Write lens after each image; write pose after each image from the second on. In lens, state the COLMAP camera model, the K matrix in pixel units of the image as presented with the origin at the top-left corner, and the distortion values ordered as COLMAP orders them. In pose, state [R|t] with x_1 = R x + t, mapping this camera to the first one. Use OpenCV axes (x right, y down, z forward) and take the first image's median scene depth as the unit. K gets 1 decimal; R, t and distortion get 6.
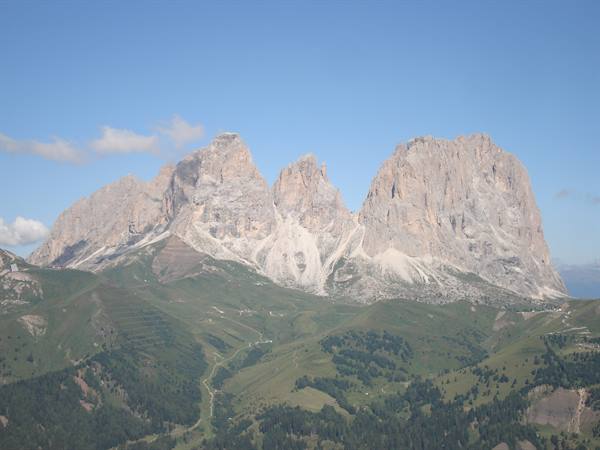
lens RADIAL K [[640.0, 0, 300.2], [0, 640.0, 225.1], [0, 0, 1]] dist [-0.122773, 0.000000]
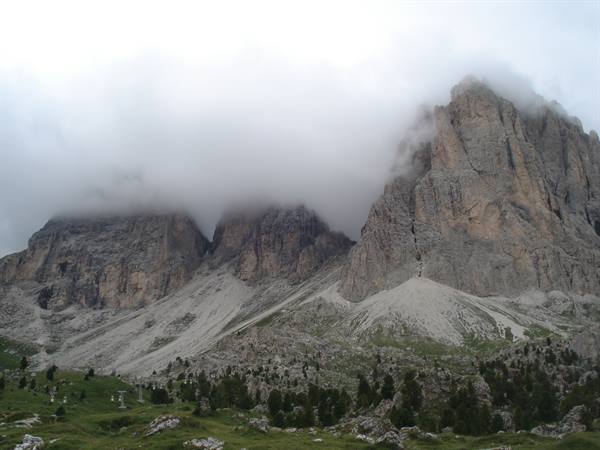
lens RADIAL K [[640.0, 0, 299.5], [0, 640.0, 225.4], [0, 0, 1]] dist [-0.122773, 0.000000]
pose [[0.976175, -0.095405, -0.194887, 0.145110], [0.040518, 0.962503, -0.268229, 0.095158], [0.213169, 0.253942, 0.943436, 0.637203]]
